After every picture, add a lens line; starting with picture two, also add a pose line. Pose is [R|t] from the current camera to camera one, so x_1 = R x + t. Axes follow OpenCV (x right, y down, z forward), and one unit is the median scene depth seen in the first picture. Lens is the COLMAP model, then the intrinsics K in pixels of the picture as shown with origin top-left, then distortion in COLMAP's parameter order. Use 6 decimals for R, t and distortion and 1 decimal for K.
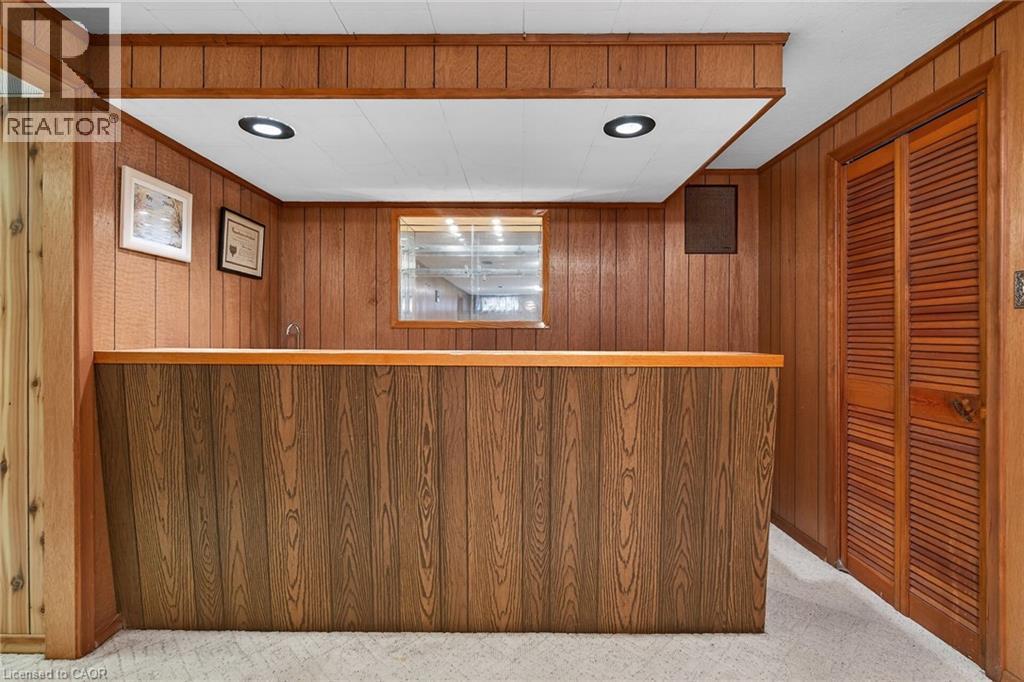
lens RADIAL K [[466.9, 0, 512.0], [0, 466.9, 341.0], [0, 0, 1]] dist [-0.001195, -0.000972]
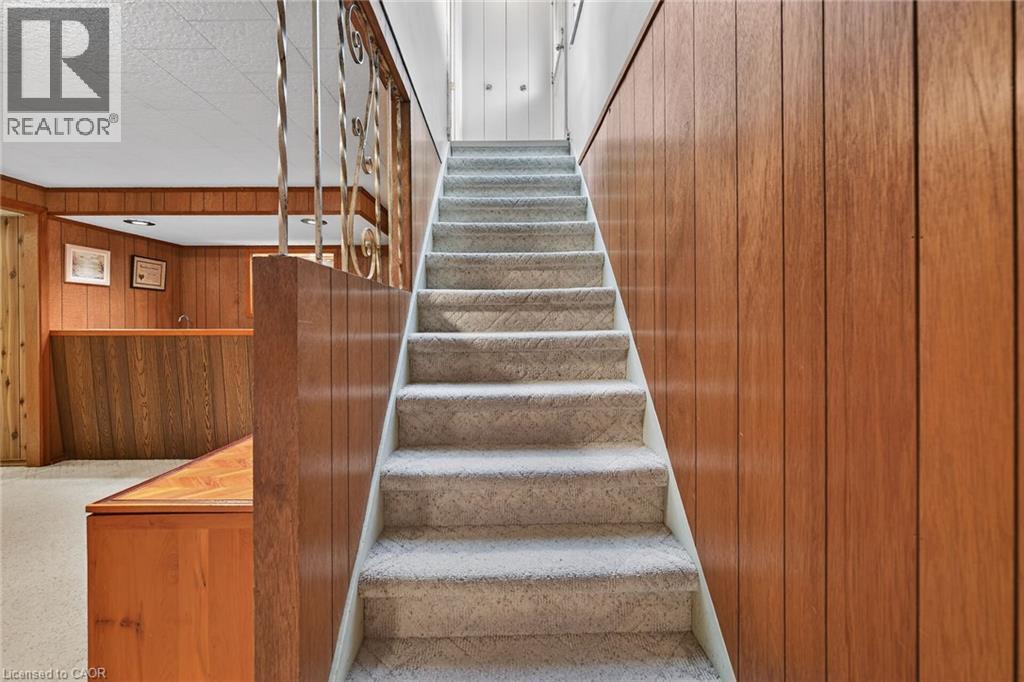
lens RADIAL K [[408.8, 0, 508.5], [0, 408.8, 323.9], [0, 0, 1]] dist [-0.001181, -0.000013]
pose [[0.999880, -0.009179, 0.012504, 1.180890], [0.009216, 0.999953, -0.002892, 0.016395], [-0.012476, 0.003007, 0.999918, -0.905704]]
